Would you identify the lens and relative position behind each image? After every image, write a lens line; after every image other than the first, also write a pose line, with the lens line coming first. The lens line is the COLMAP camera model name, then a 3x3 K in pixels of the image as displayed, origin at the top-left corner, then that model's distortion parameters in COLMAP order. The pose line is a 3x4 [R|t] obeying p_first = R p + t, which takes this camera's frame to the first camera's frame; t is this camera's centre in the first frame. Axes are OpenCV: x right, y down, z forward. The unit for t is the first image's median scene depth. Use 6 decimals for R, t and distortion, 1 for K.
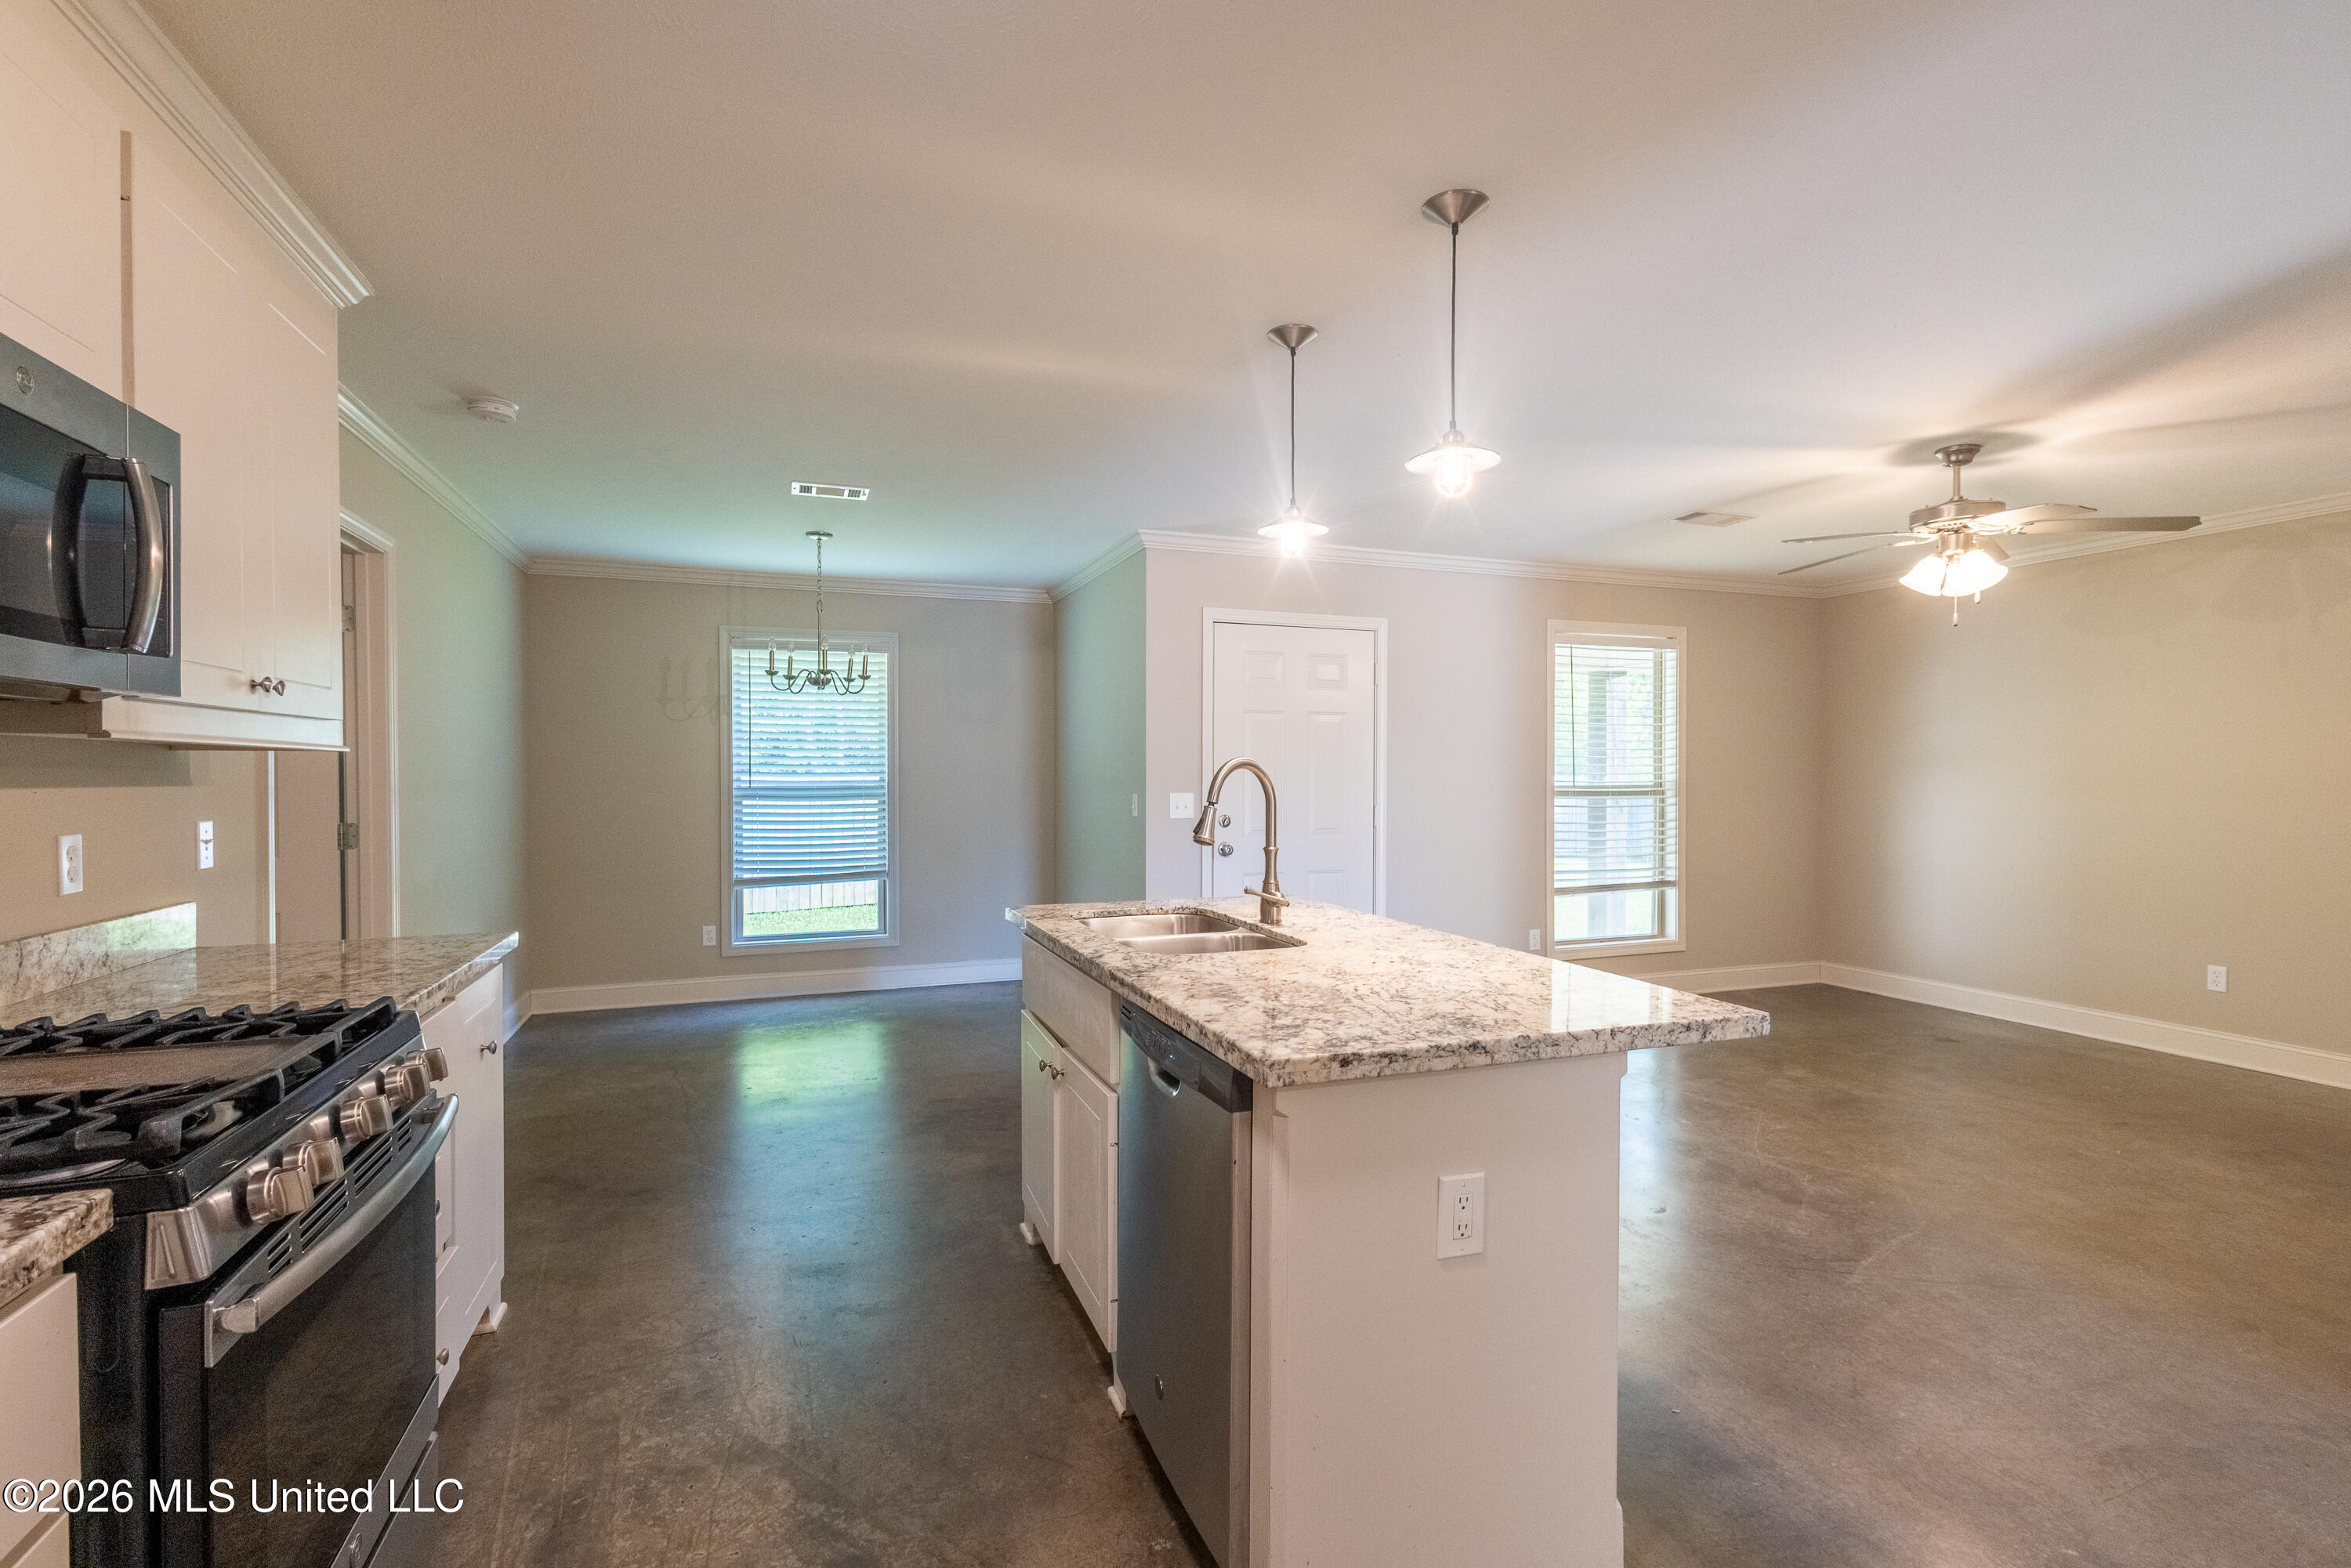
lens RADIAL K [[1082.4, 0, 1176.7], [0, 1082.4, 773.8], [0, 0, 1]] dist [0.010261, -0.003202]
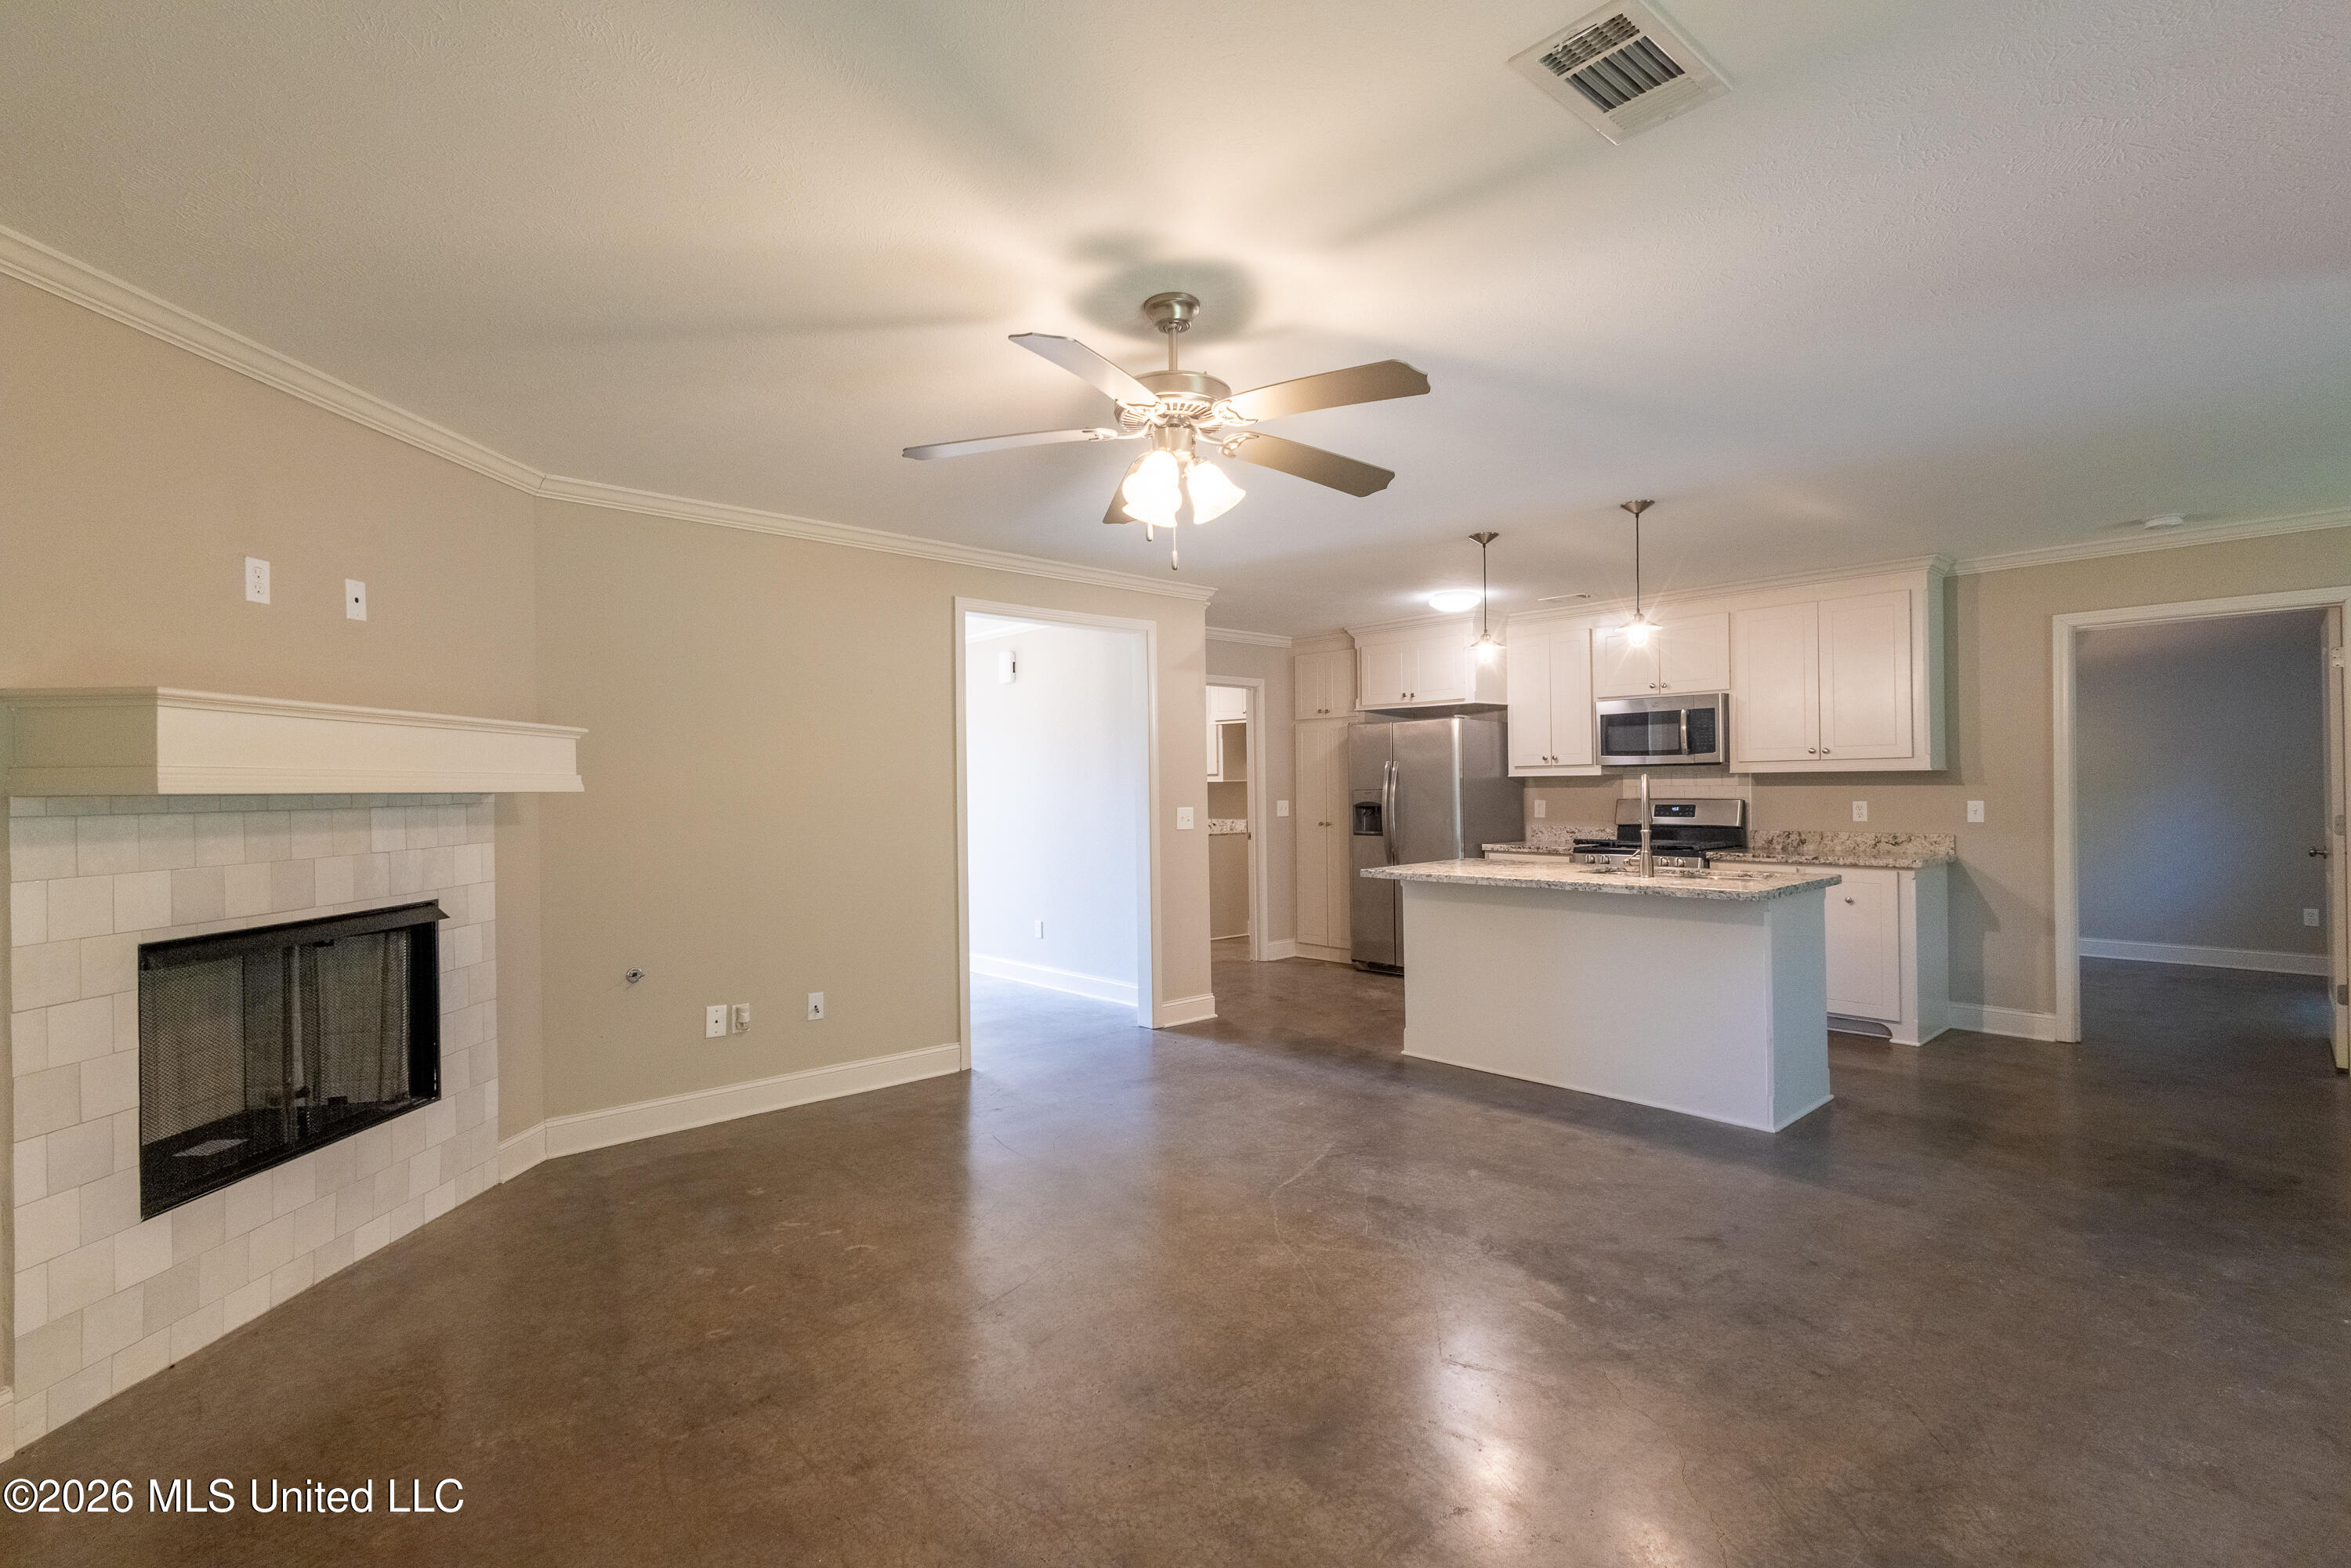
lens RADIAL K [[1082.4, 0, 1177.3], [0, 1082.4, 788.1], [0, 0, 1]] dist [0.010261, -0.003202]
pose [[-0.924862, 0.011041, -0.380143, 1.126020], [0.010595, 0.999939, 0.003265, -0.005639], [0.380155, -0.001008, -0.924922, 1.878545]]
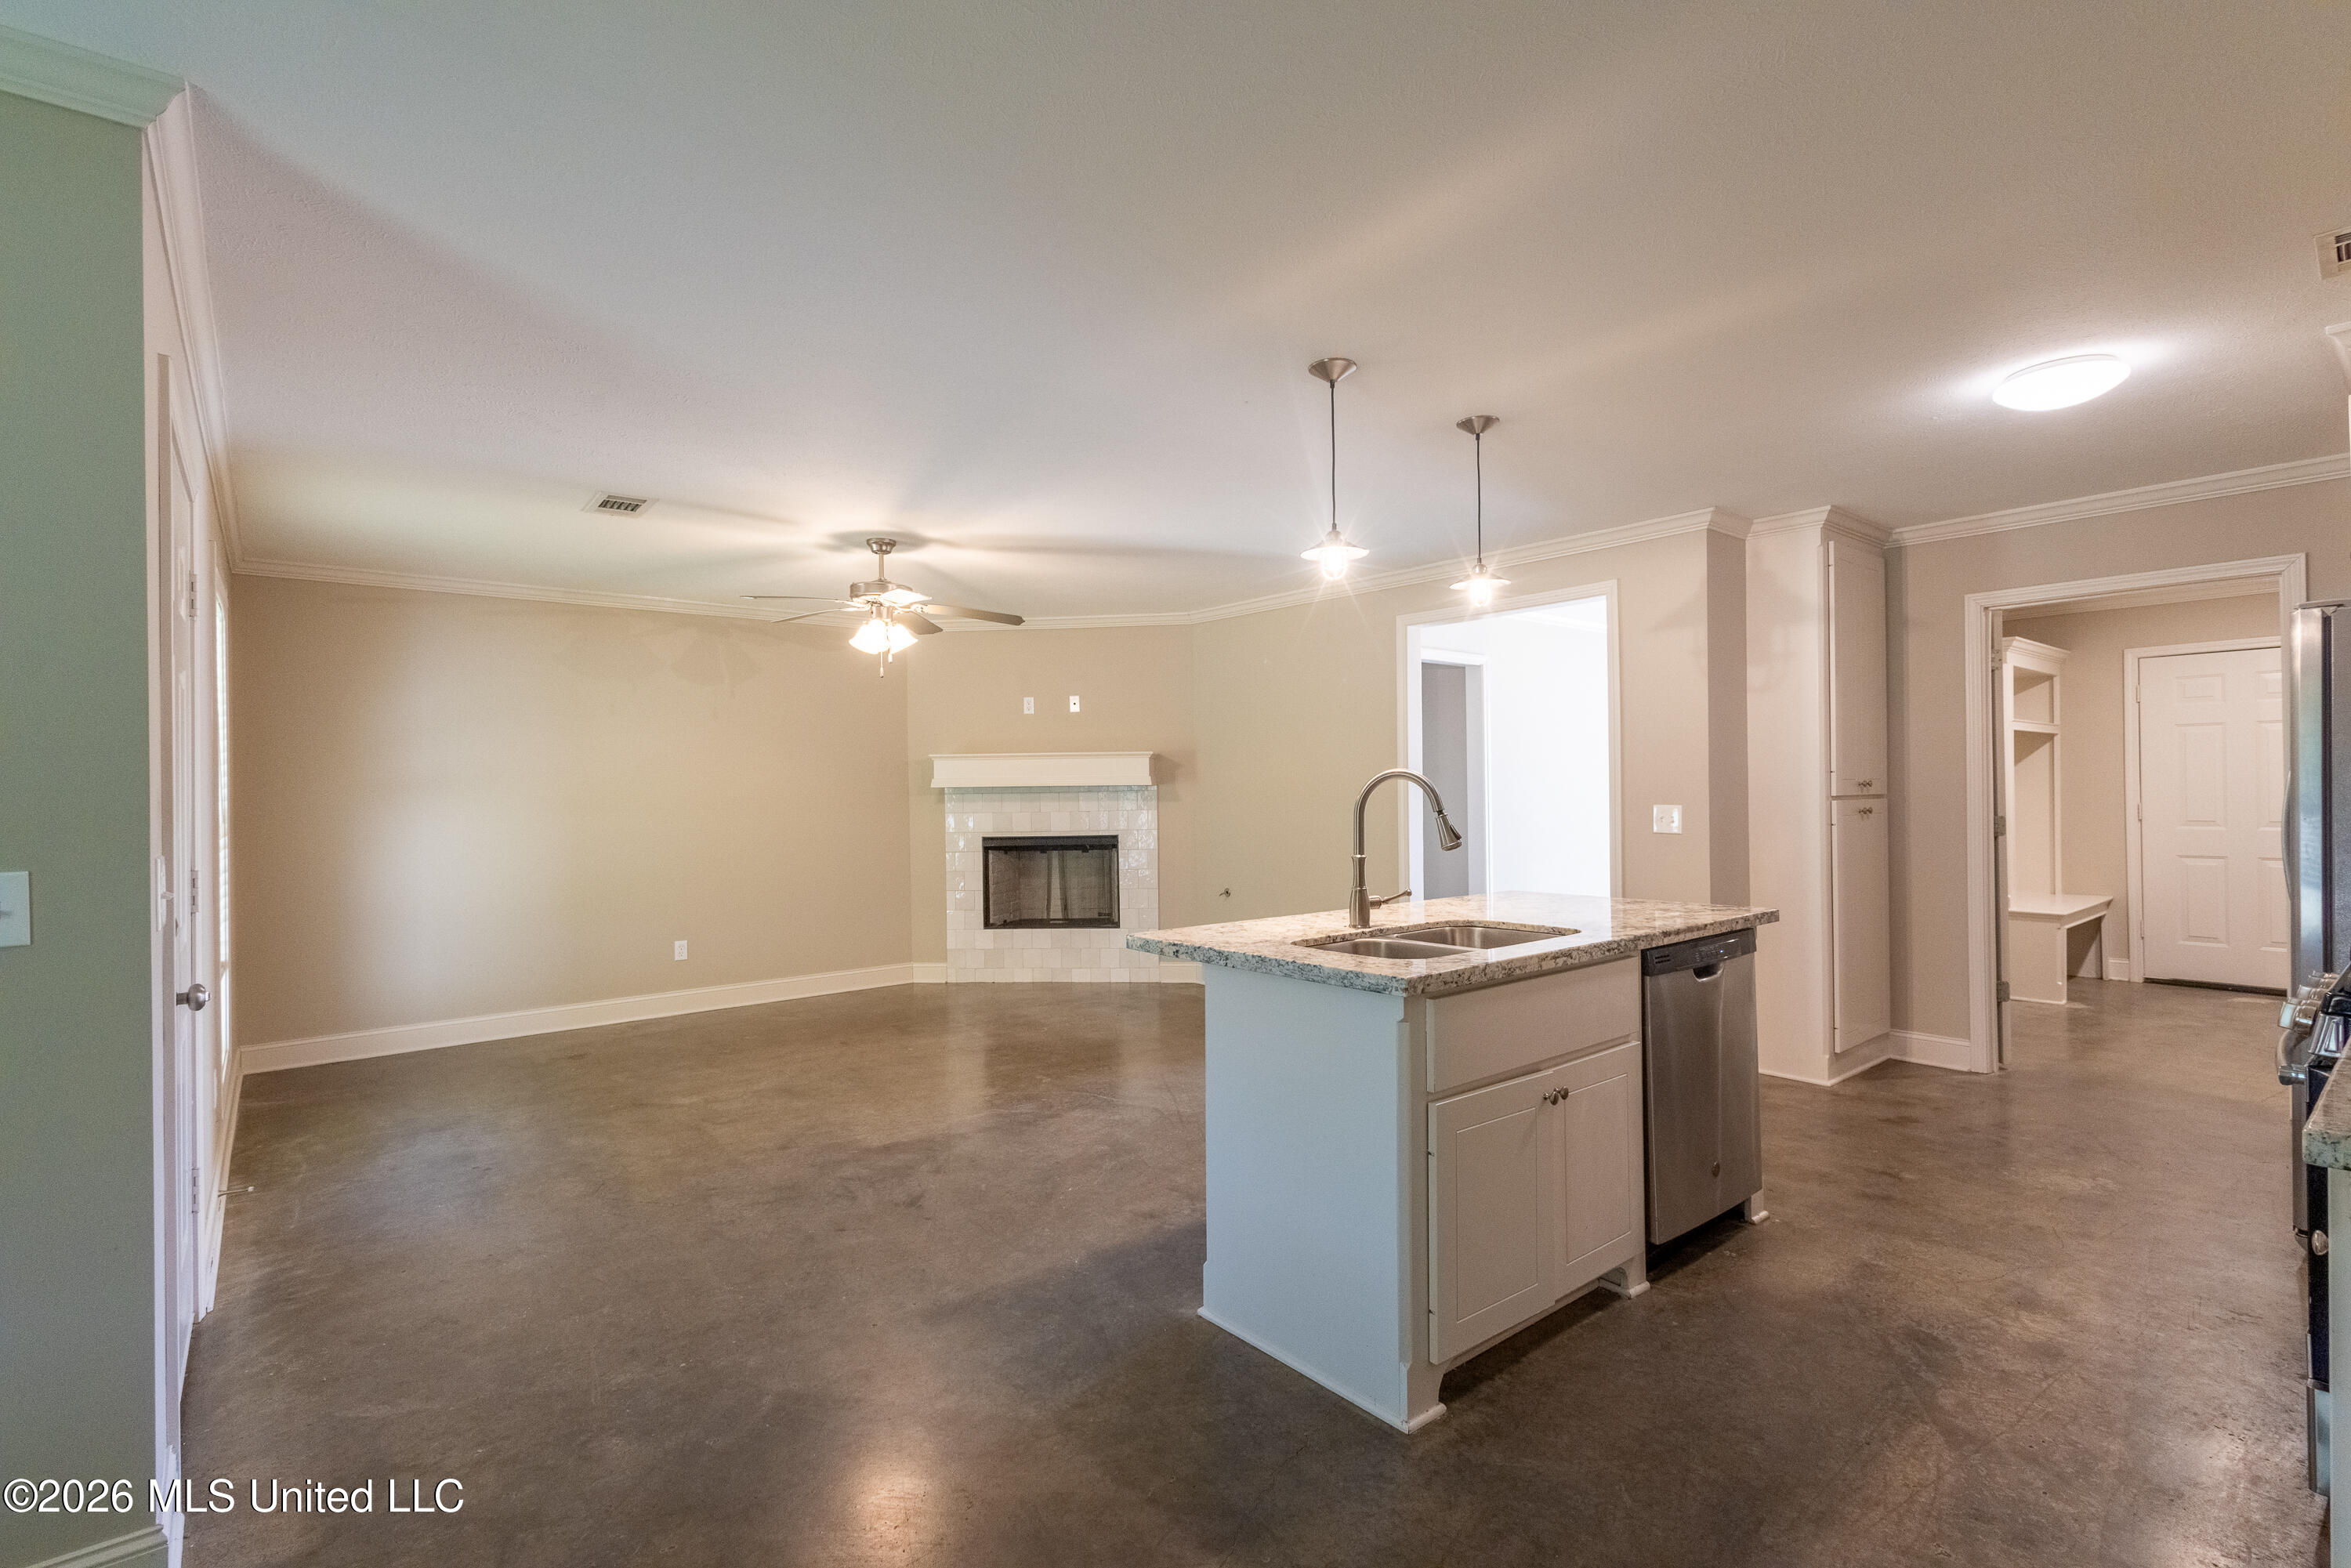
lens RADIAL K [[1082.4, 0, 1170.4], [0, 1082.4, 790.2], [0, 0, 1]] dist [0.010261, -0.003202]
pose [[-0.326569, 0.001724, 0.945172, -0.710264], [0.015926, 0.999866, 0.003679, -0.001735], [-0.945039, 0.016254, -0.326553, 1.284246]]
